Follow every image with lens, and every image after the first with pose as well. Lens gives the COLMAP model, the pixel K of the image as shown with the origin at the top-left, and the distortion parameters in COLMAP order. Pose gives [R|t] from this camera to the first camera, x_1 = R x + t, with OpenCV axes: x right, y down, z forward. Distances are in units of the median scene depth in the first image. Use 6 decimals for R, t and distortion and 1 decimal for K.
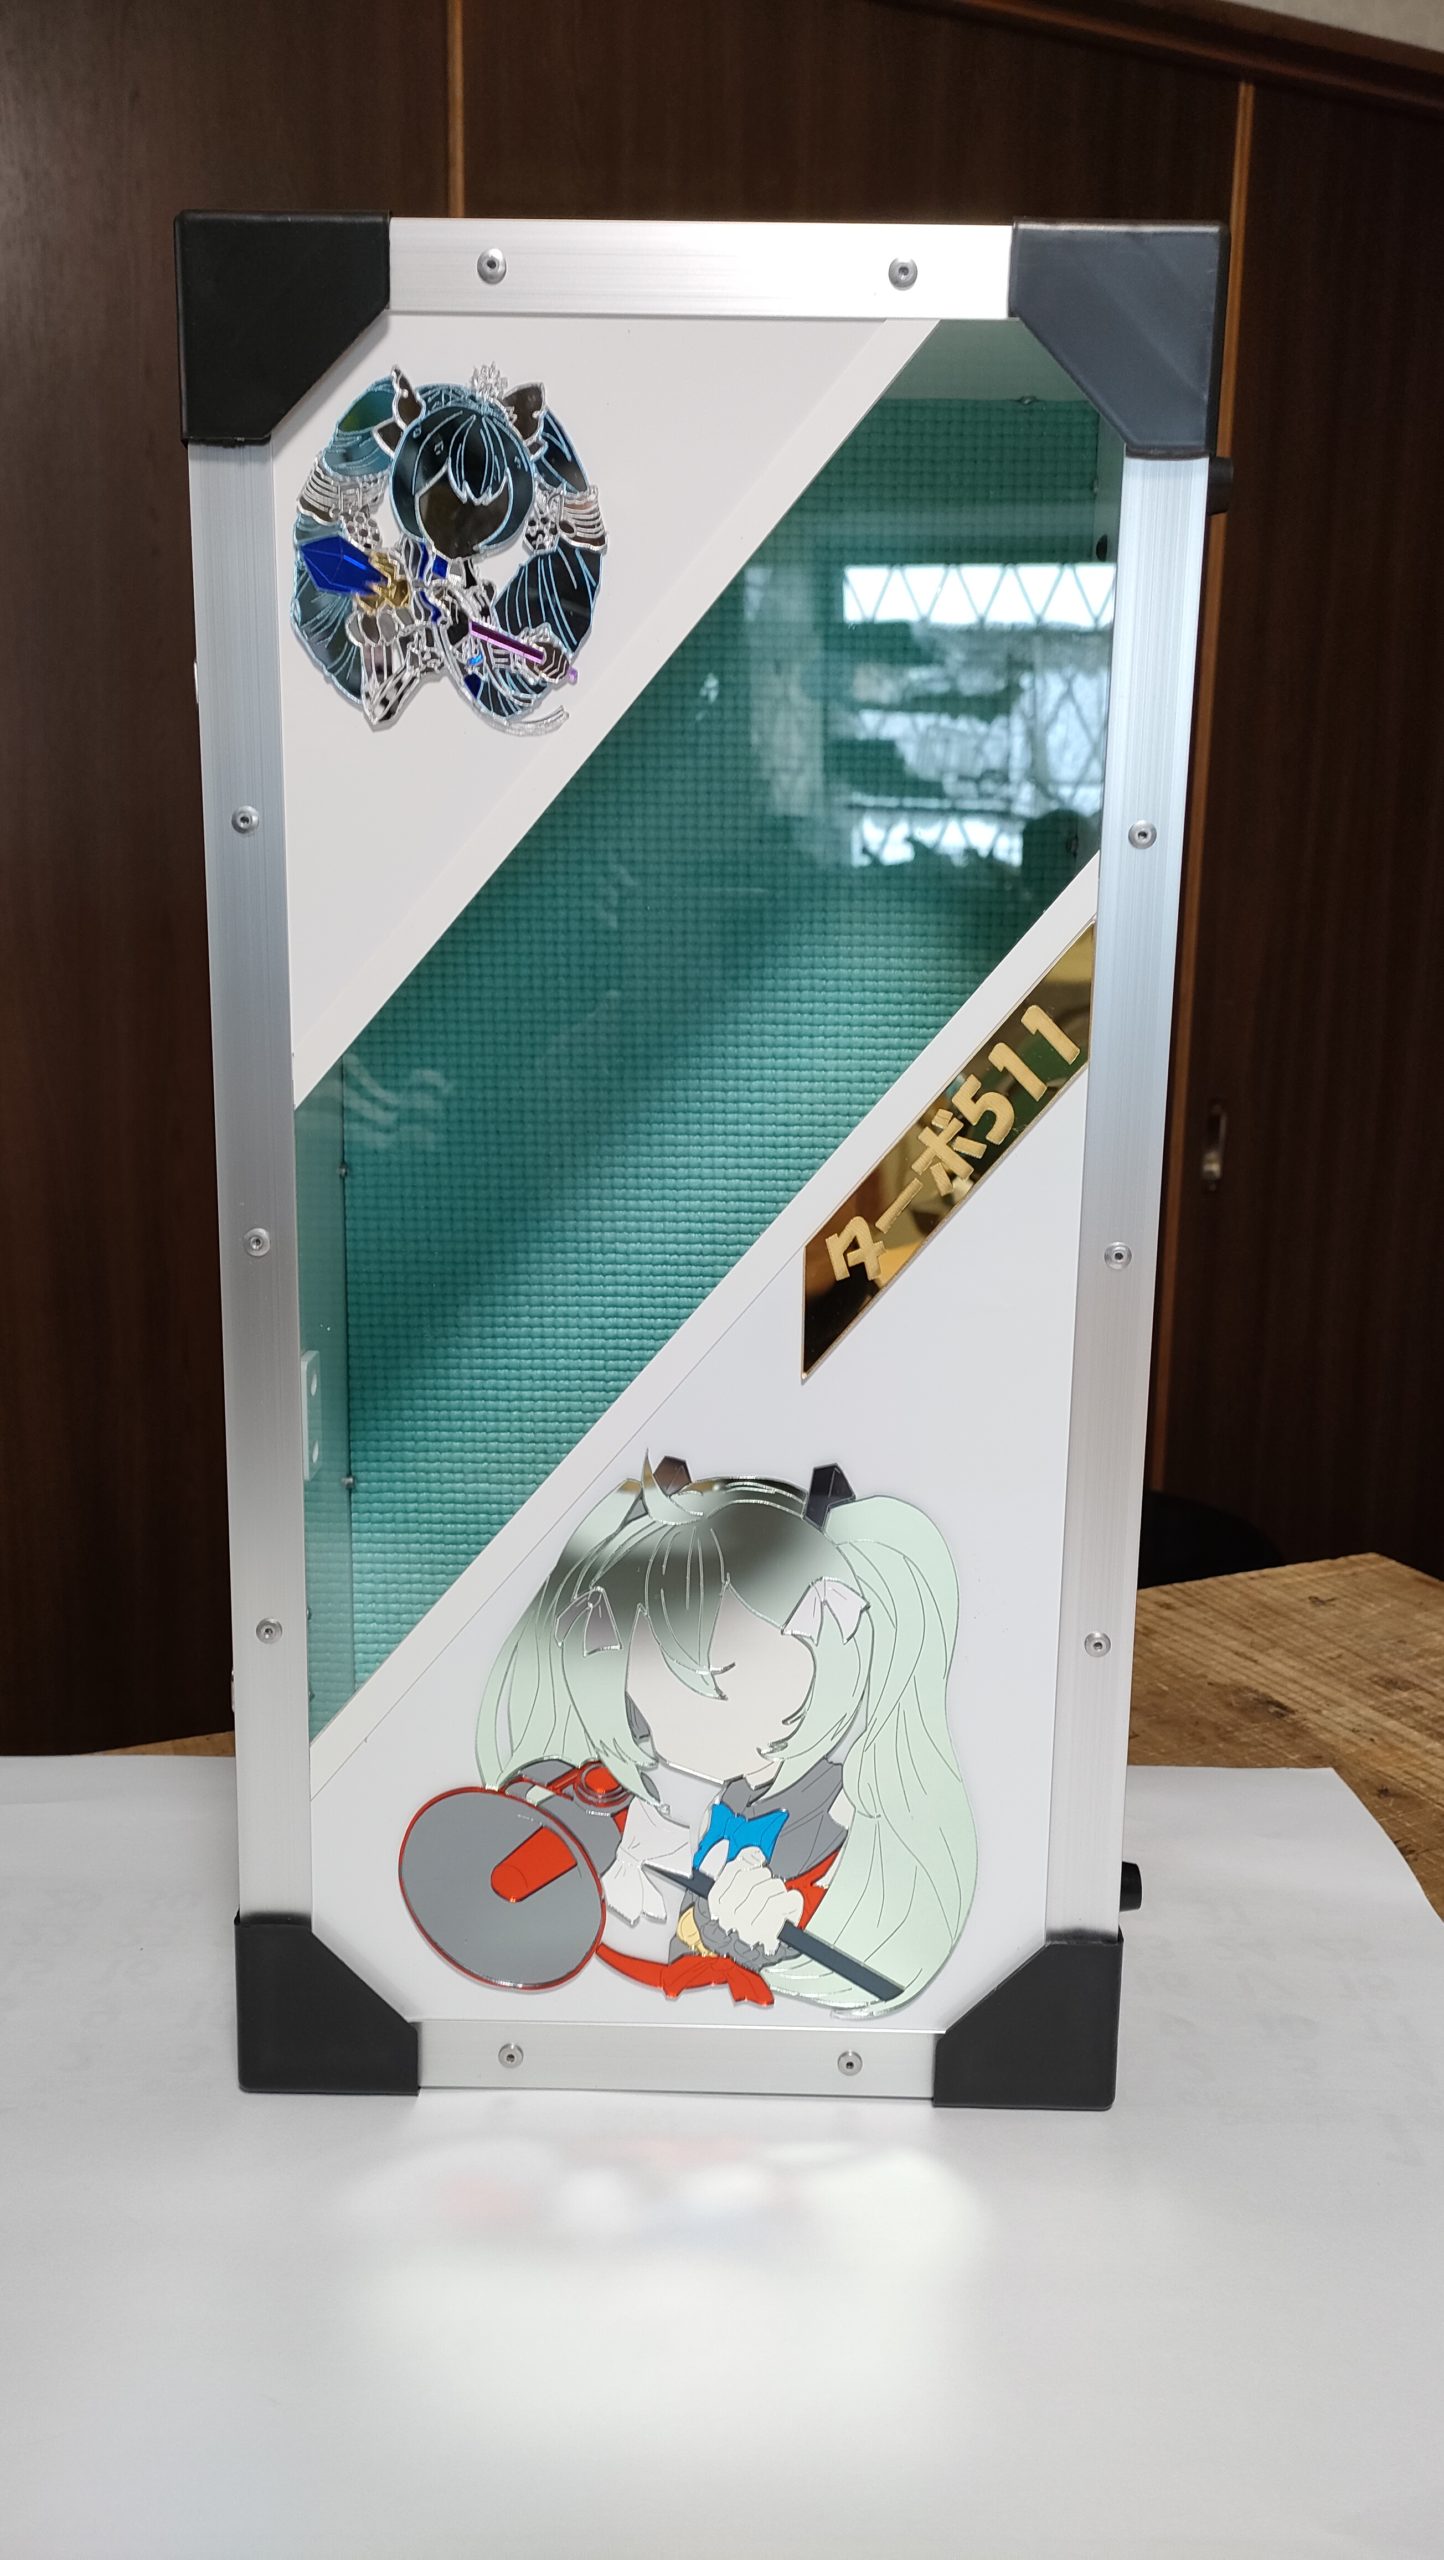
lens RADIAL K [[2030.4, 0, 722.8], [0, 2030.4, 1261.3], [0, 0, 1]] dist [0.056015, 0.002024]
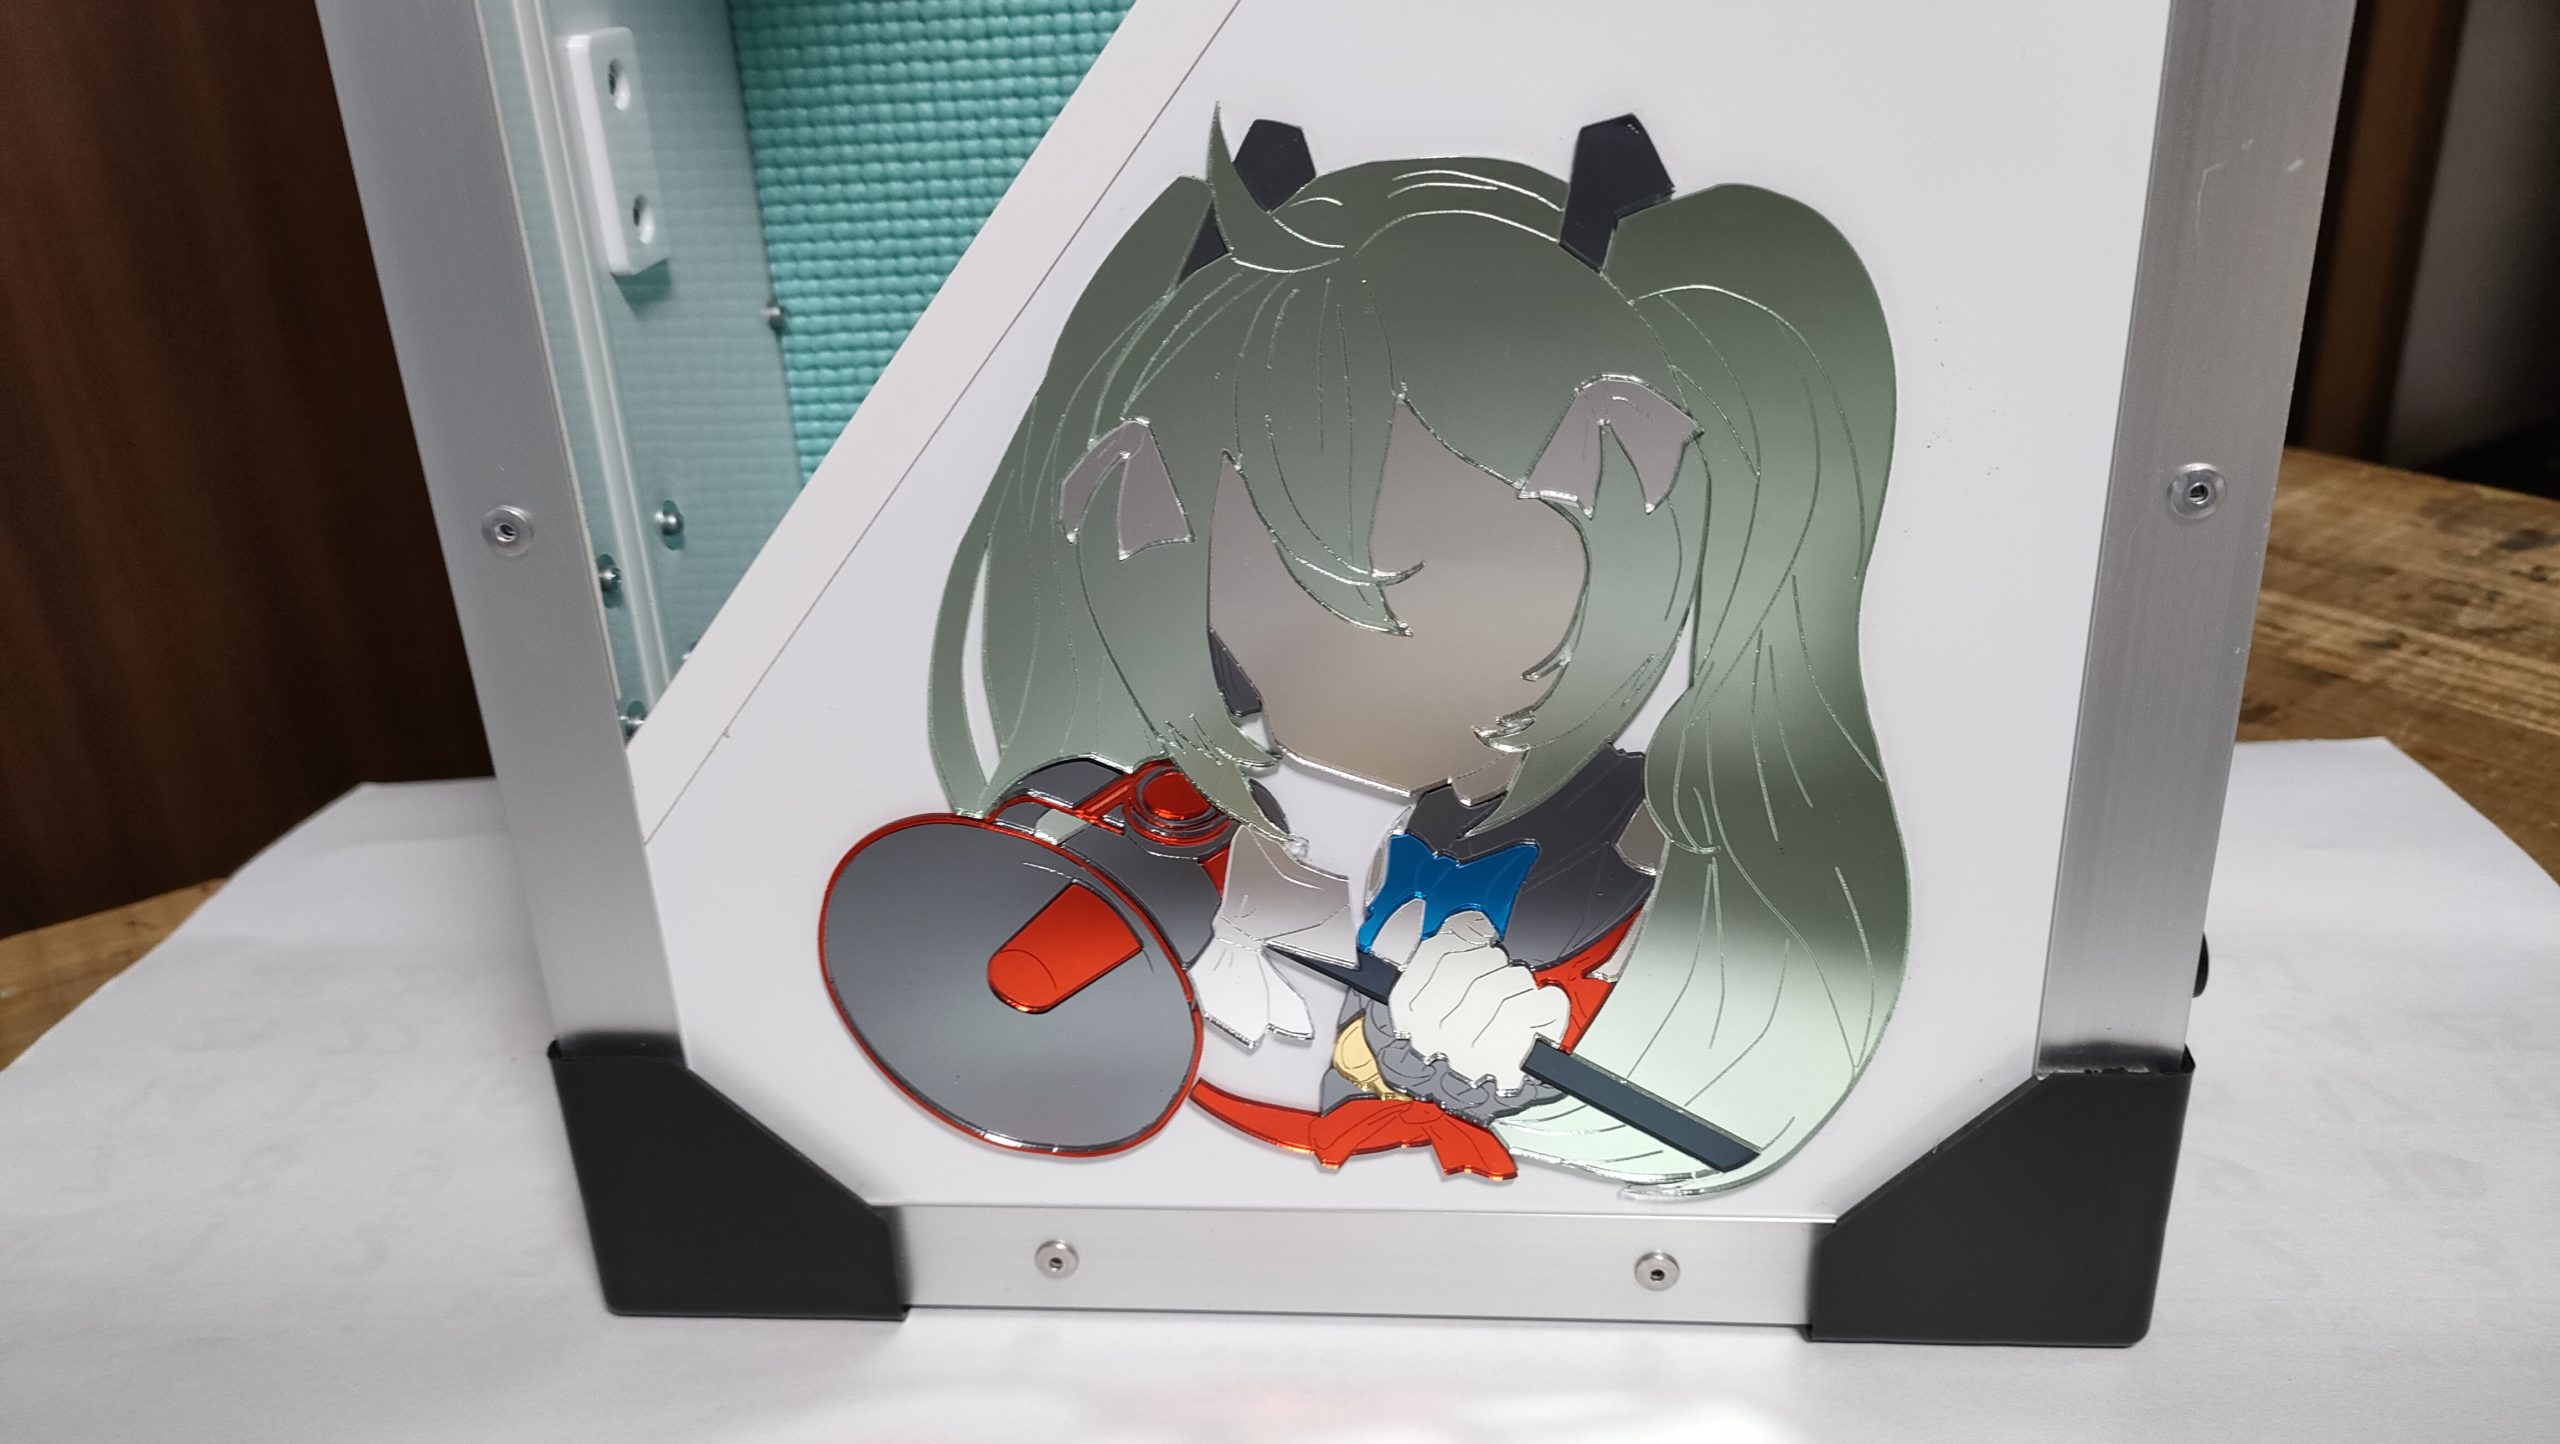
lens RADIAL K [[2030.4, 0, 1277.4], [0, 2030.4, 720.8], [0, 0, 1]] dist [0.056015, 0.002024]
pose [[0.996000, -0.029340, -0.084396, 0.010704], [0.047163, 0.974882, 0.217673, 0.122026], [0.075889, -0.220782, 0.972366, 0.493093]]
